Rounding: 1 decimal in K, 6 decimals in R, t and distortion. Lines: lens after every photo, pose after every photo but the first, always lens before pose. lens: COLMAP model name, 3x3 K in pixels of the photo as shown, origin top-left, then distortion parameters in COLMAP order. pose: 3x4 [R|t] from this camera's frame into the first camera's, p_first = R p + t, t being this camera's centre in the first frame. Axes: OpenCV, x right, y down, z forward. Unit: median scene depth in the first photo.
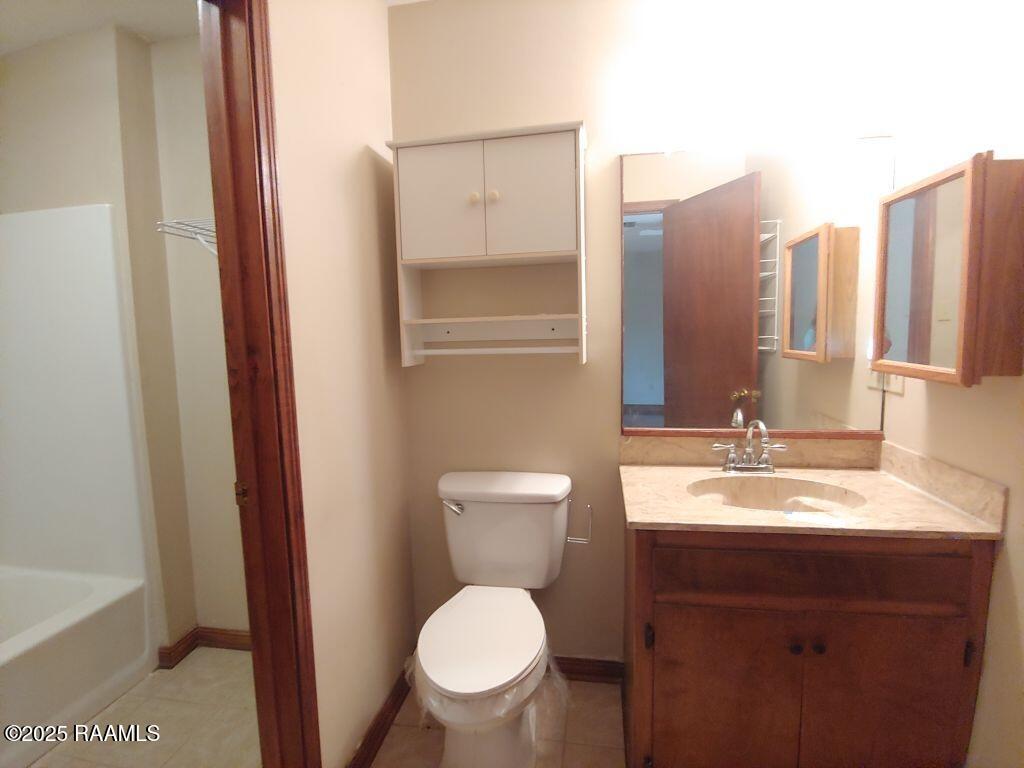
lens RADIAL K [[518.1, 0, 511.3], [0, 518.1, 383.8], [0, 0, 1]] dist [-0.015242, -0.001766]
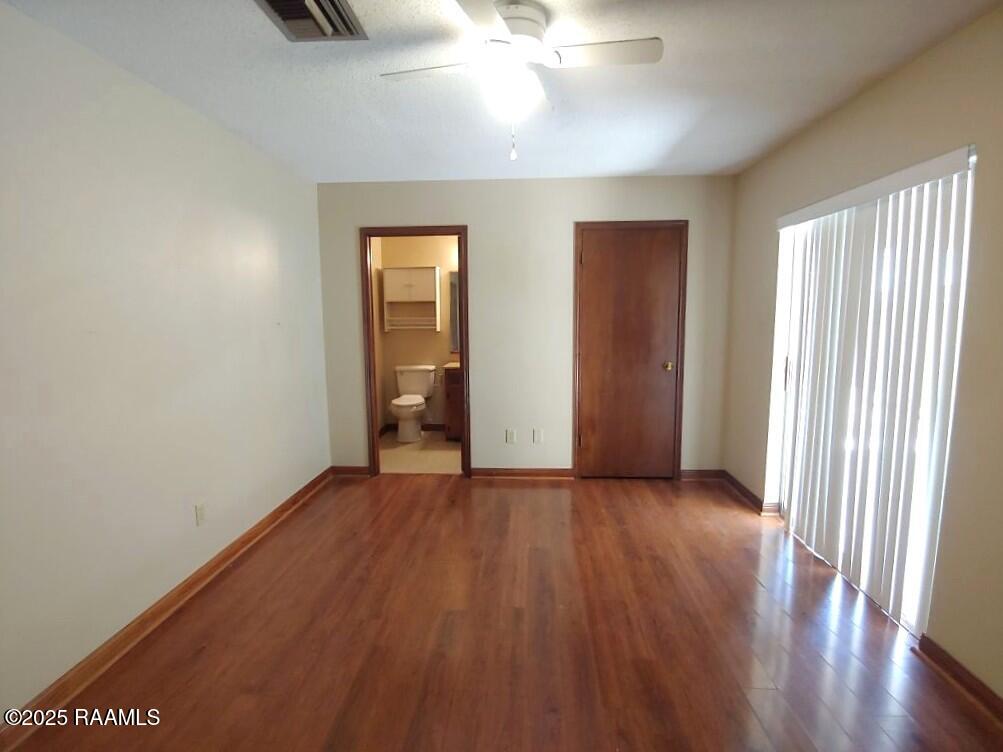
lens RADIAL K [[507.5, 0, 500.8], [0, 507.5, 375.8], [0, 0, 1]] dist [-0.015242, -0.001766]
pose [[0.989855, 0.003212, 0.142048, 0.071668], [-0.005470, 0.999865, 0.015503, 0.202799], [-0.141979, -0.016122, 0.989738, -2.427805]]
